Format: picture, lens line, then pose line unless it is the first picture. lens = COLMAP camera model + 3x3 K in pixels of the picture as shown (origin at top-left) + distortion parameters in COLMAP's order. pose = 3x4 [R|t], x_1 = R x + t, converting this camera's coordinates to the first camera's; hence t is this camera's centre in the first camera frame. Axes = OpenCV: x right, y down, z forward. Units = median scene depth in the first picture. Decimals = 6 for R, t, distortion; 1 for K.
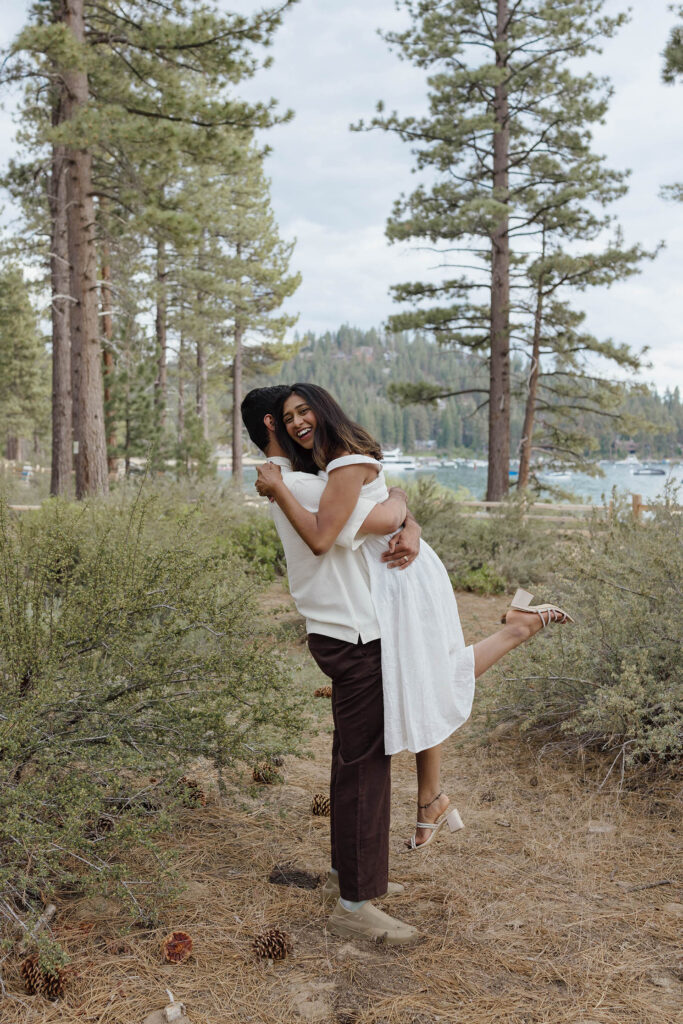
lens RADIAL K [[972.8, 0, 340.4], [0, 972.8, 468.2], [0, 0, 1]] dist [0.009700, -0.012477]
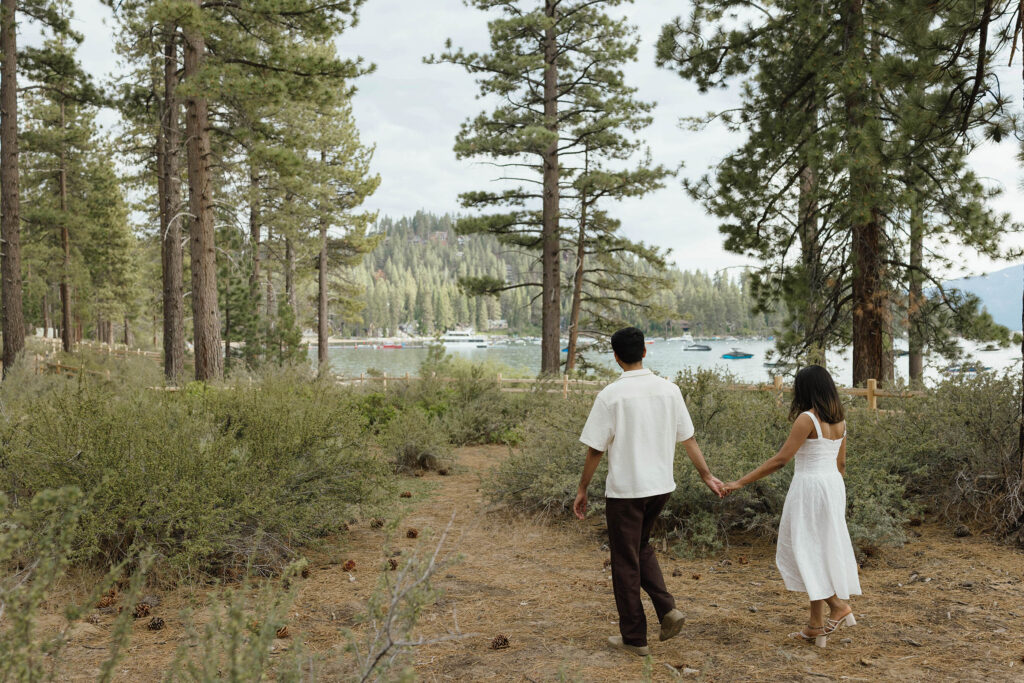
lens RADIAL K [[972.8, 0, 518.0], [0, 972.8, 342.1], [0, 0, 1]] dist [0.009700, -0.012477]
pose [[0.994676, -0.006739, 0.102828, 0.001095], [0.006808, 0.999977, -0.000322, -0.009451], [-0.102823, 0.001020, 0.994699, -0.173519]]
